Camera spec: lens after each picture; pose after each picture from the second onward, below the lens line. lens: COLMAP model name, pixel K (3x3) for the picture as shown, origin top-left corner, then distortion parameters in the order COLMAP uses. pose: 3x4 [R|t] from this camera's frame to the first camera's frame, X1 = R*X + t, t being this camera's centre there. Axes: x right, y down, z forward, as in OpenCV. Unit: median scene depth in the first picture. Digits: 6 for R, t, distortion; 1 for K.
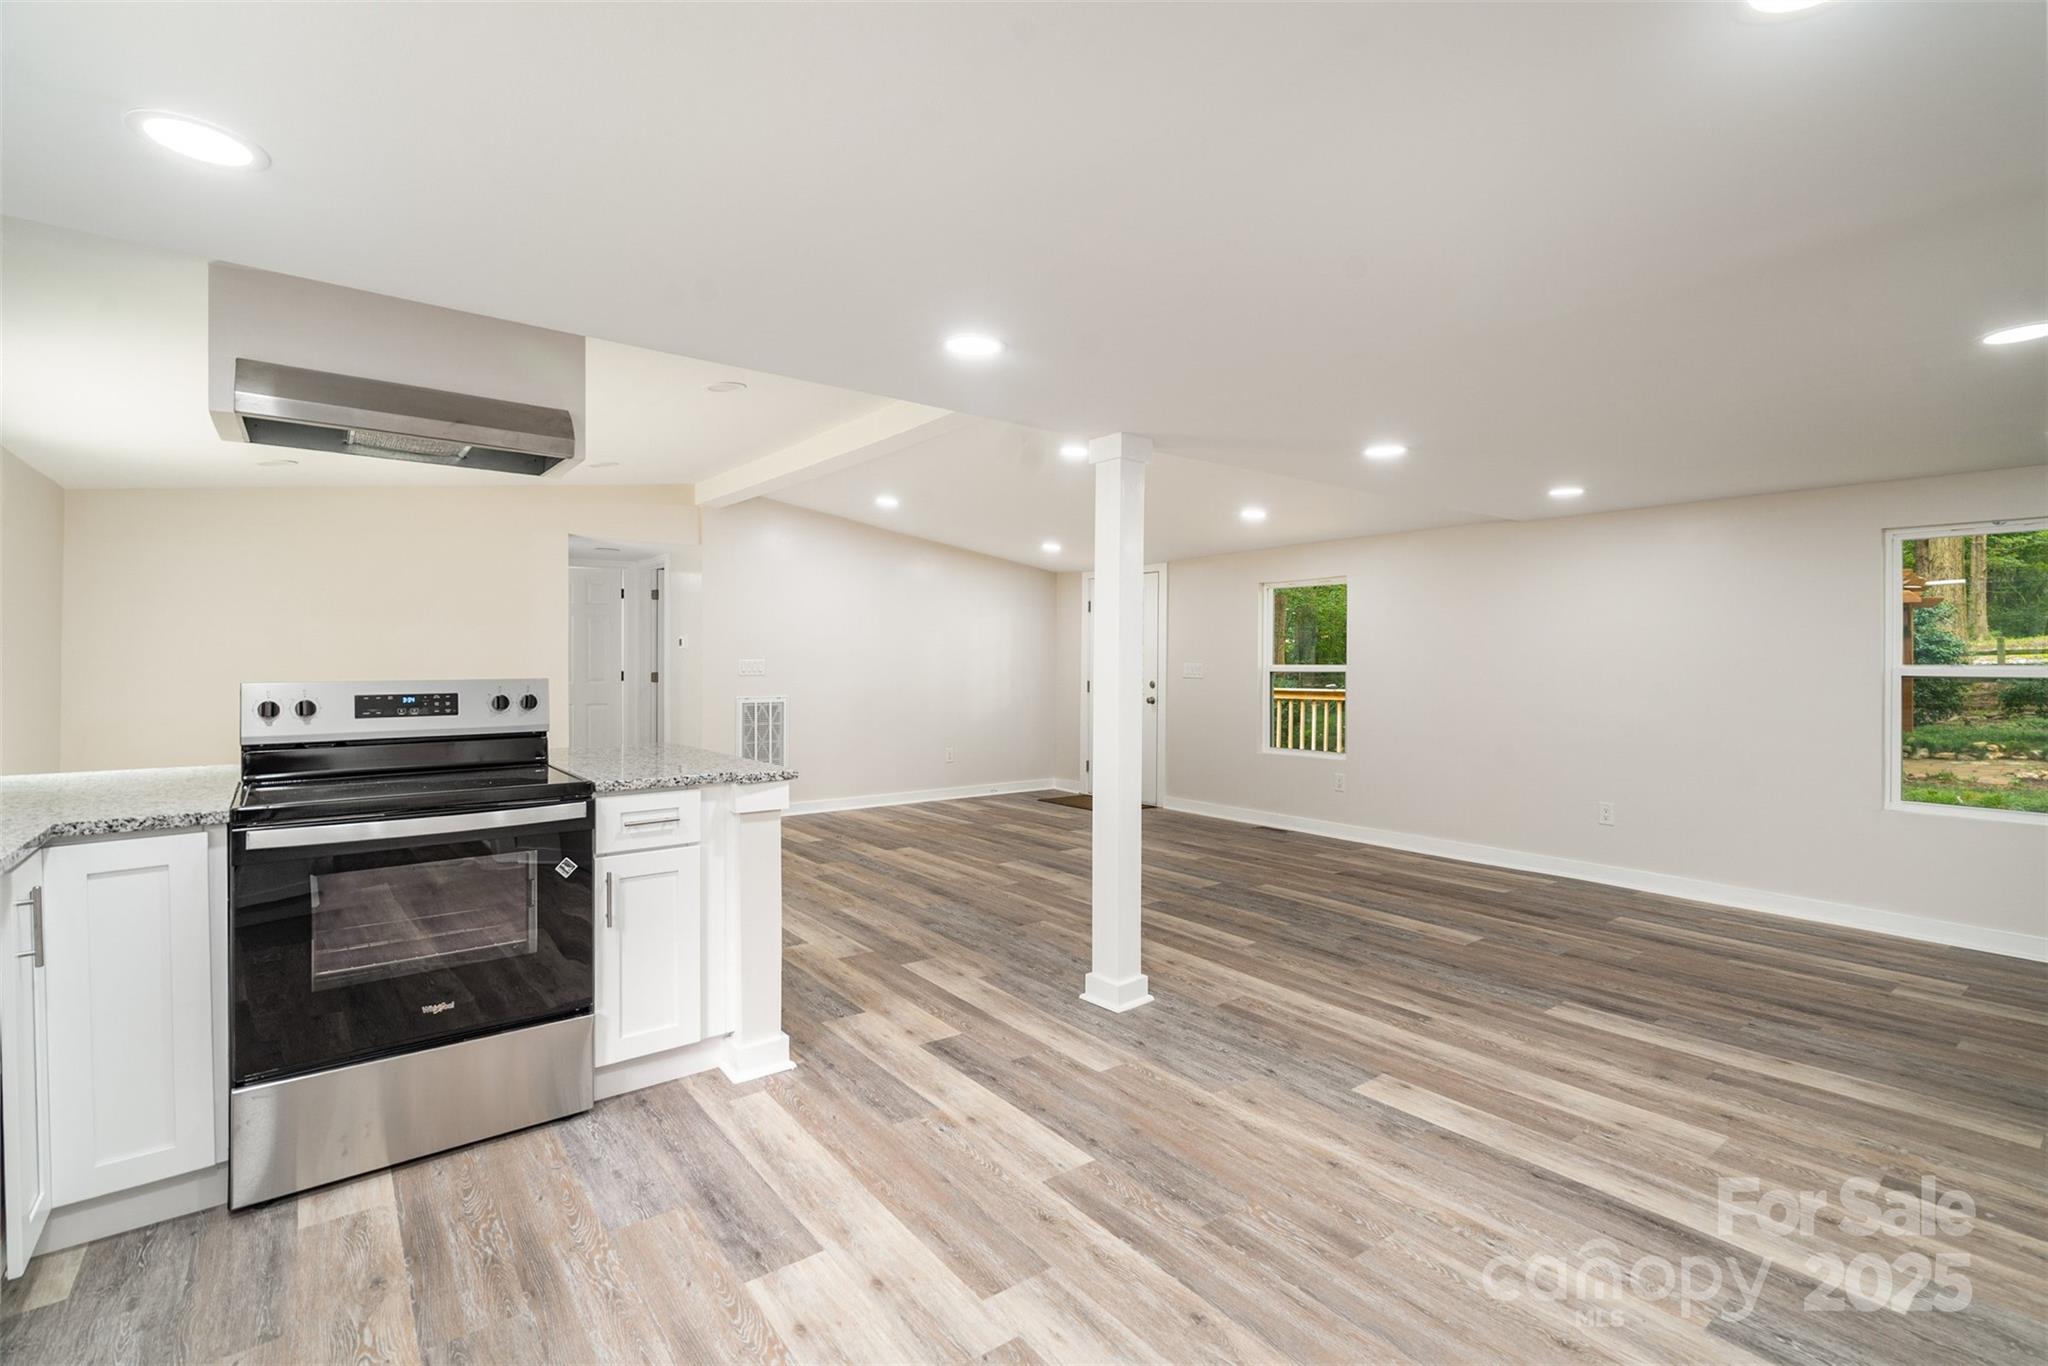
lens RADIAL K [[926.4, 0, 1019.2], [0, 926.4, 677.9], [0, 0, 1]] dist [-0.001392, -0.000305]
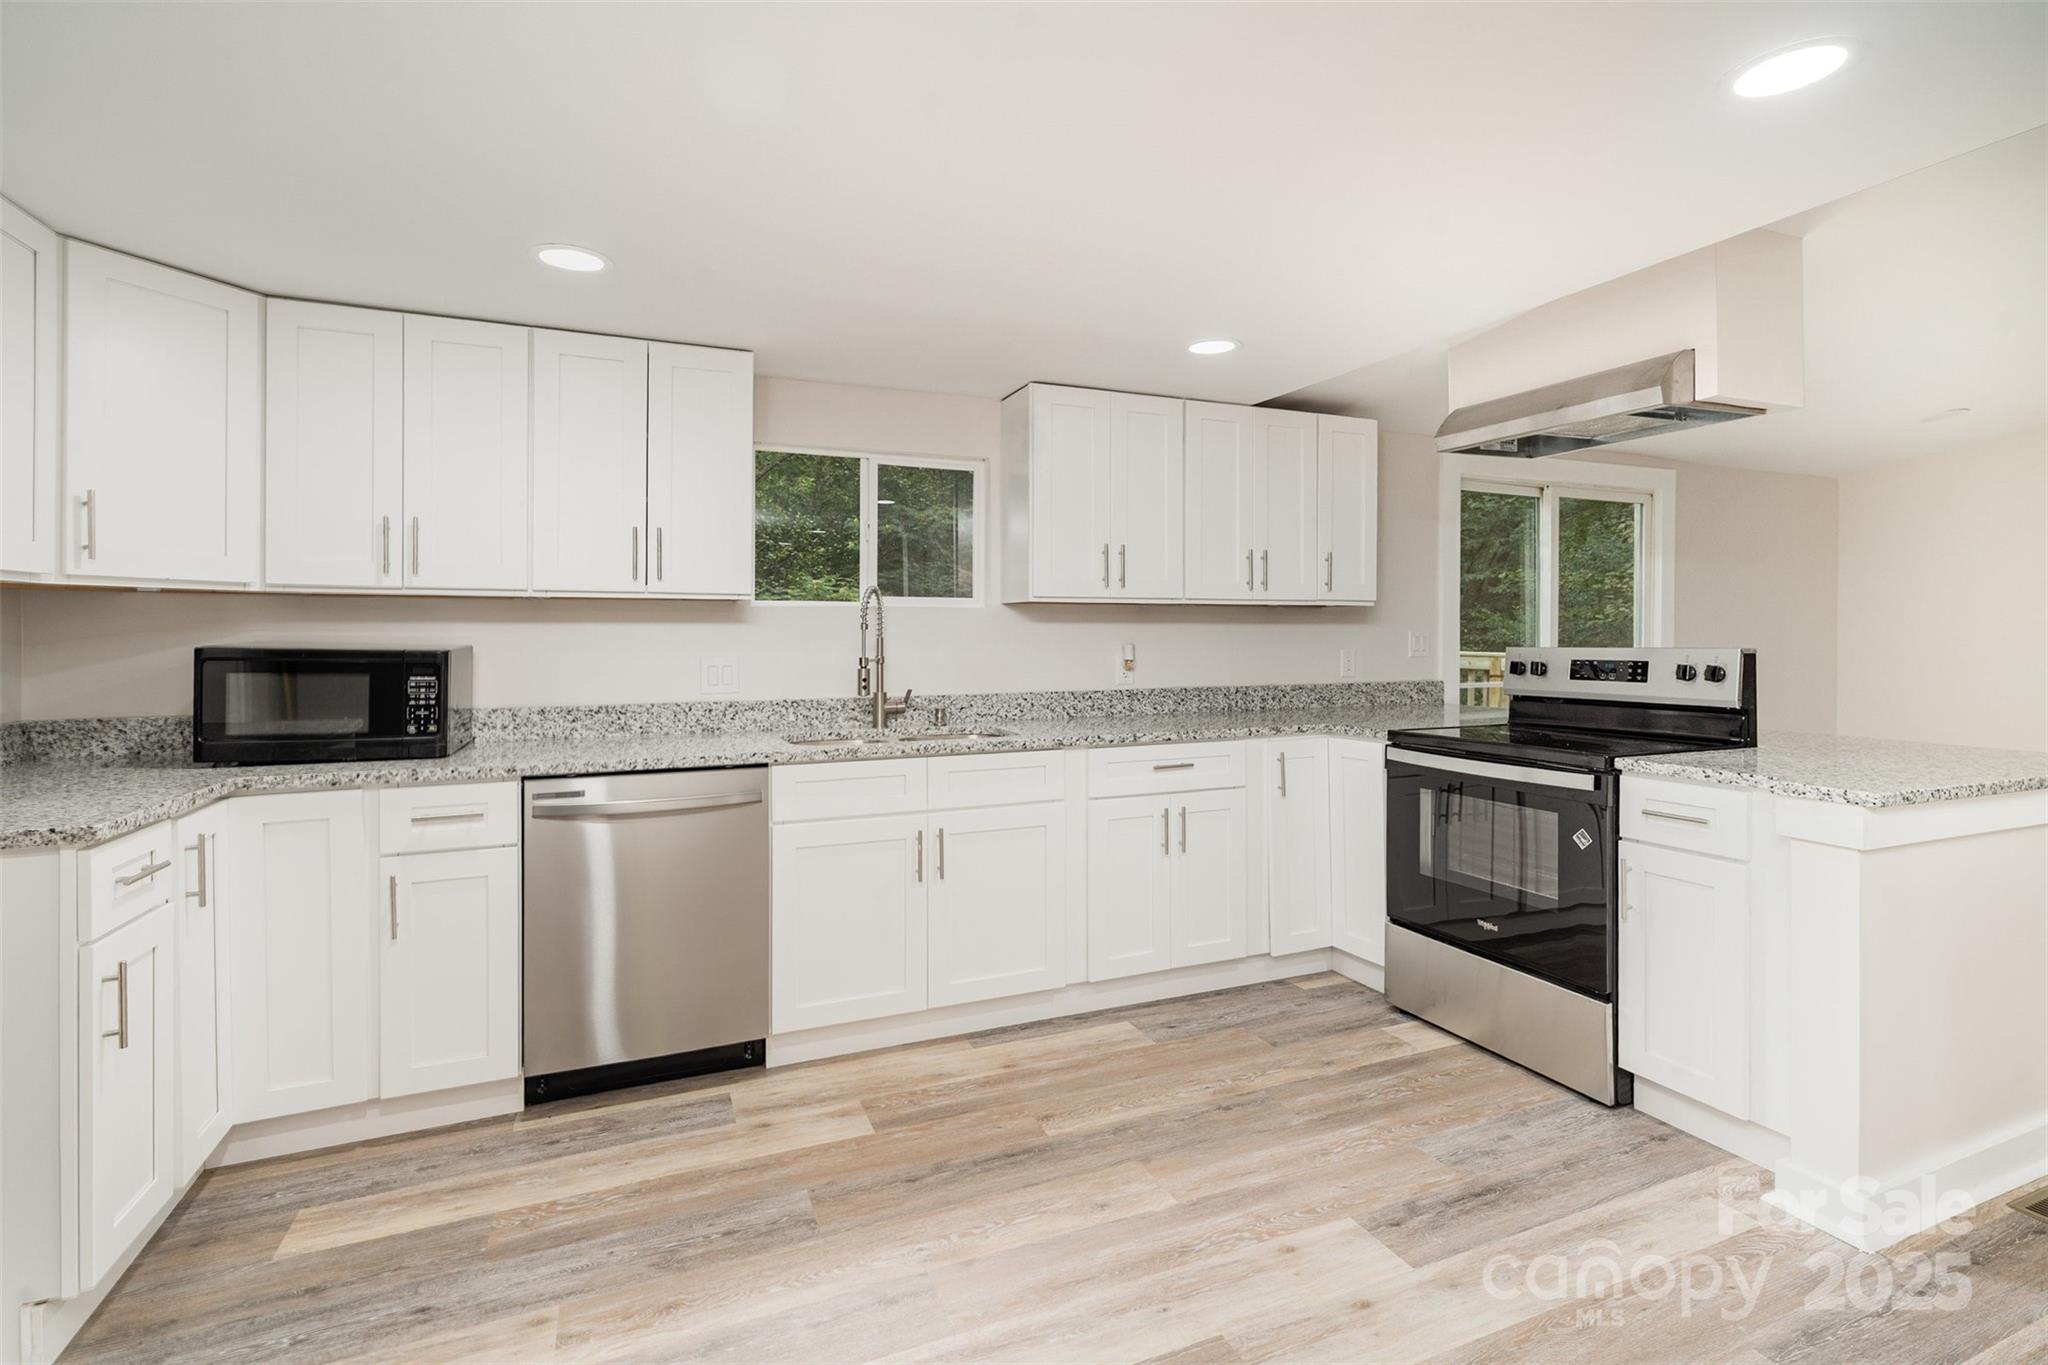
lens RADIAL K [[938.5, 0, 1018.5], [0, 938.5, 643.7], [0, 0, 1]] dist [-0.001780, -0.000247]
pose [[-0.258679, 0.007083, -0.965937, 0.495335], [-0.015957, 0.999805, 0.011604, -0.002991], [0.965831, 0.018416, -0.258516, 0.538648]]
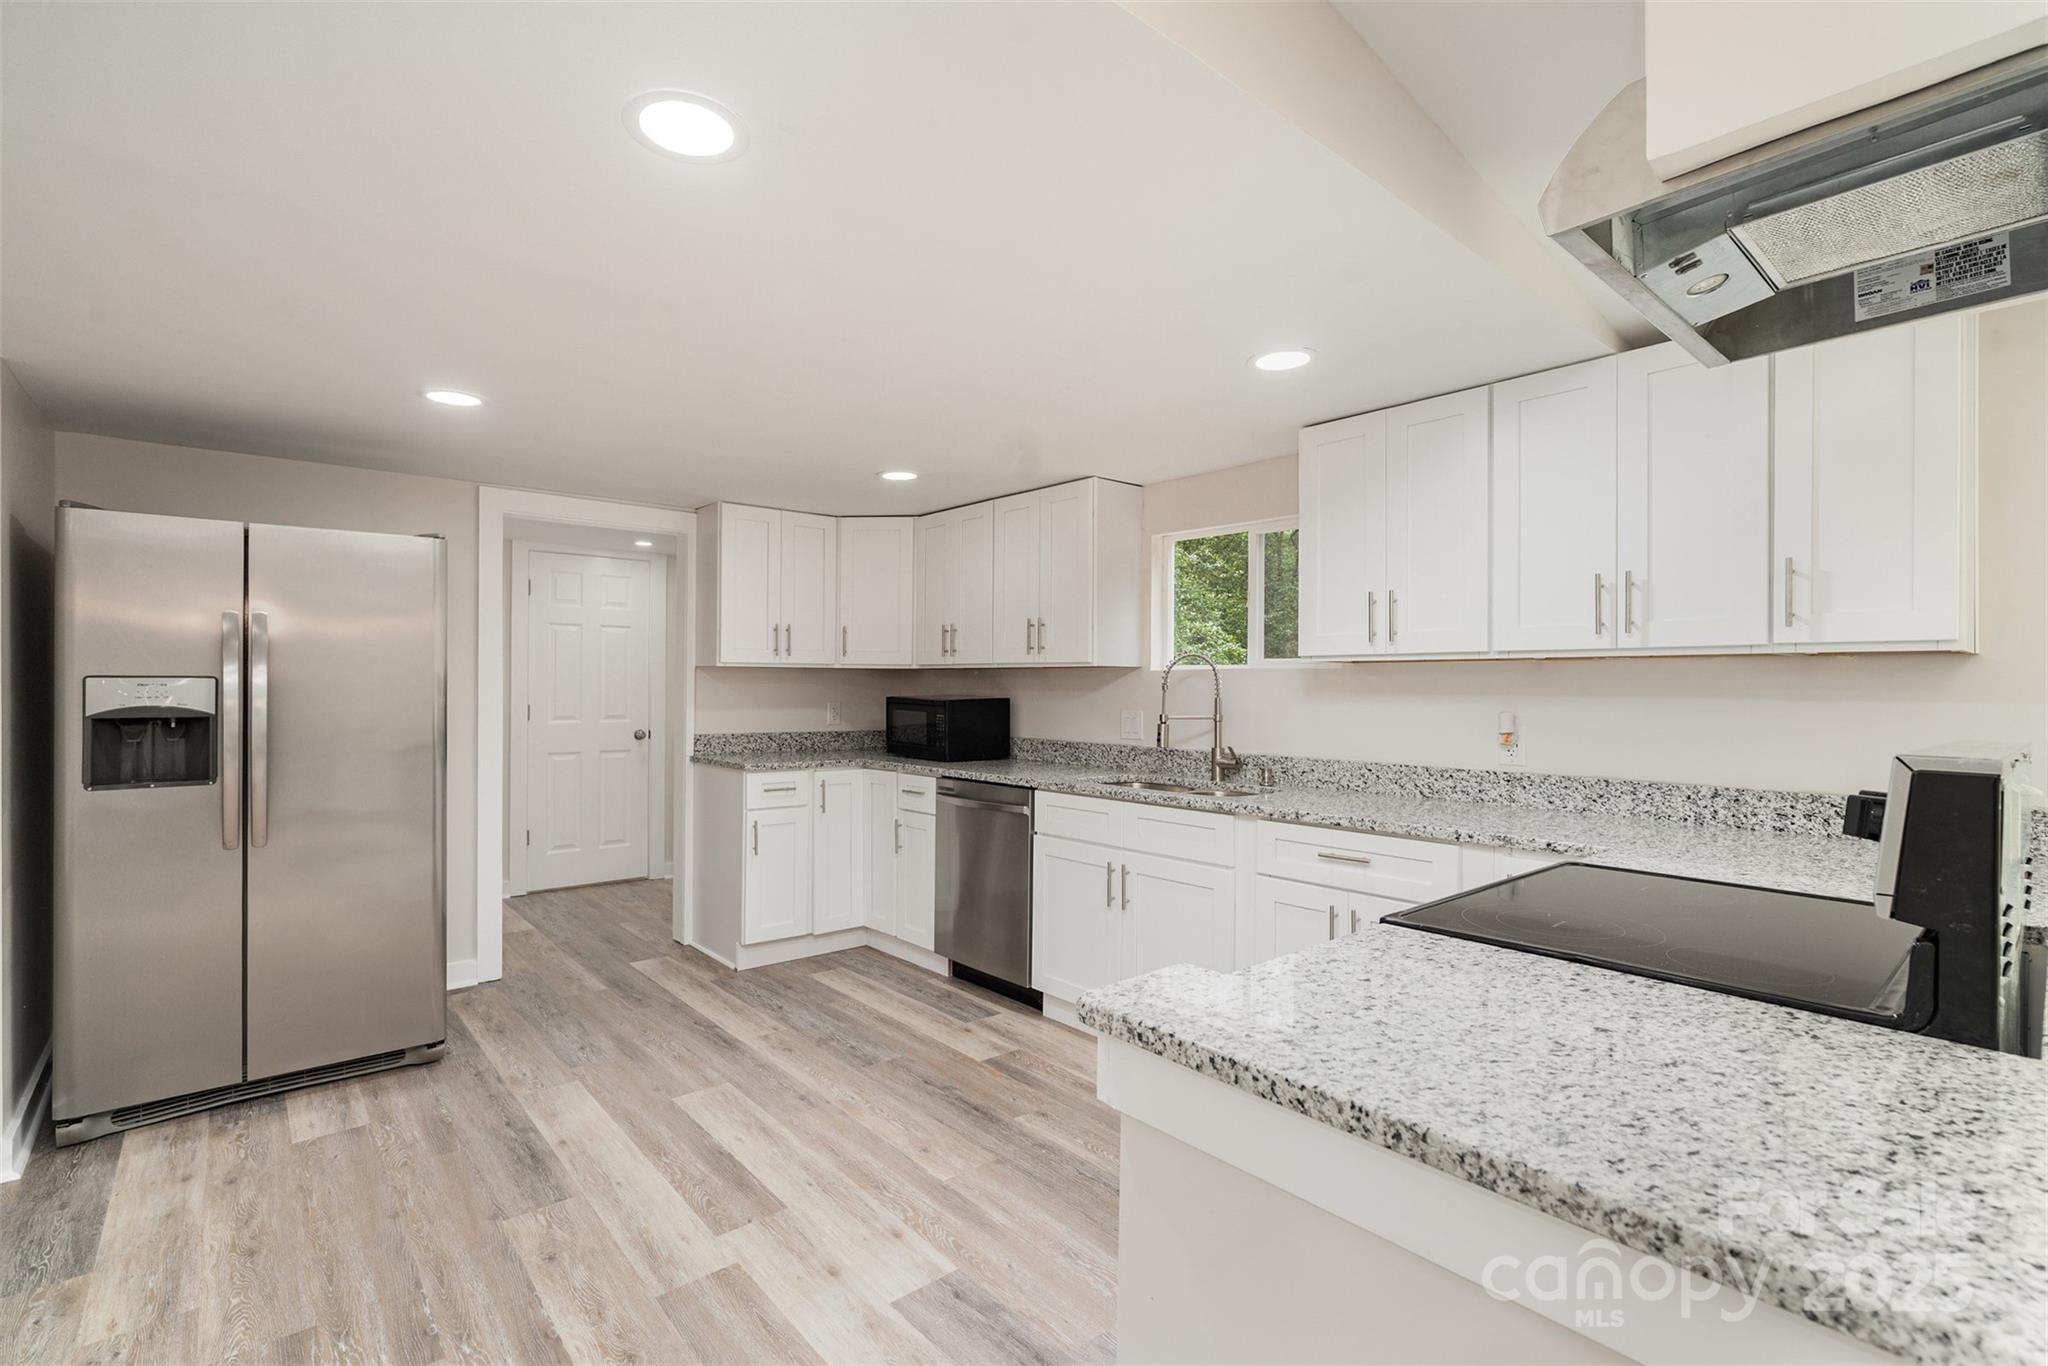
lens RADIAL K [[926.4, 0, 1019.2], [0, 926.4, 677.9], [0, 0, 1]] dist [-0.001392, -0.000305]
pose [[-0.998557, -0.013465, -0.051988, -0.181035], [-0.013764, 0.999891, 0.005394, -0.022408], [0.051910, 0.006101, -0.998633, 1.240944]]
